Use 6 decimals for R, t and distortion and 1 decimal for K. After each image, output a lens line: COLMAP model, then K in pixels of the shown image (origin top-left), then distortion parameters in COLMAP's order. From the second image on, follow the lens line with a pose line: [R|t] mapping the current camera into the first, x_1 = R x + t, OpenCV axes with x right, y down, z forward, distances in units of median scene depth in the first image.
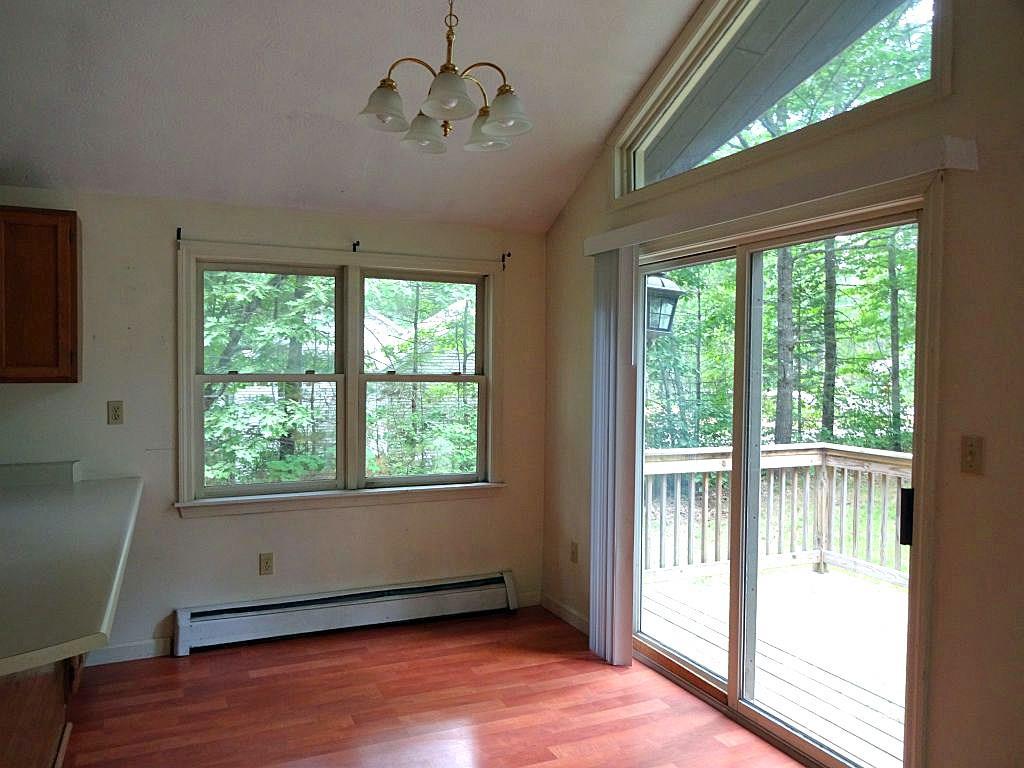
lens RADIAL K [[760.6, 0, 513.8], [0, 760.6, 382.9], [0, 0, 1]] dist [-0.005565, 0.000446]
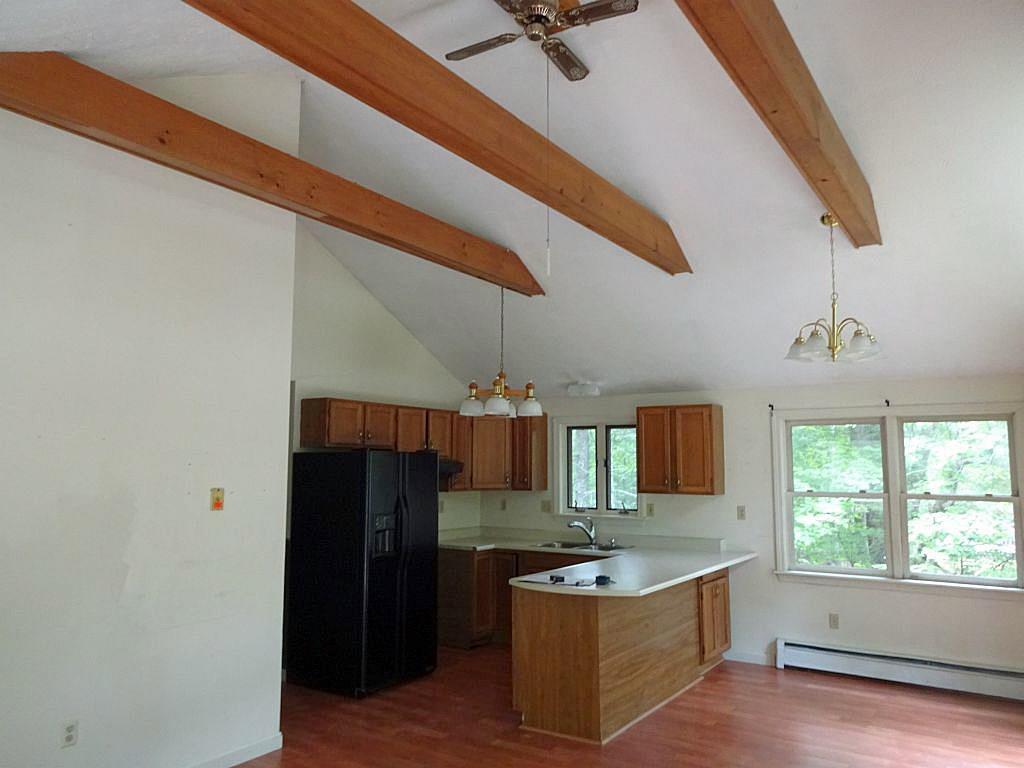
lens RADIAL K [[760.6, 0, 513.4], [0, 760.6, 386.0], [0, 0, 1]] dist [-0.005565, 0.000446]
pose [[0.534718, -0.092048, -0.840002, 0.662265], [-0.019656, 0.992426, -0.121263, -0.027182], [0.844802, 0.081353, 0.528859, -0.371277]]
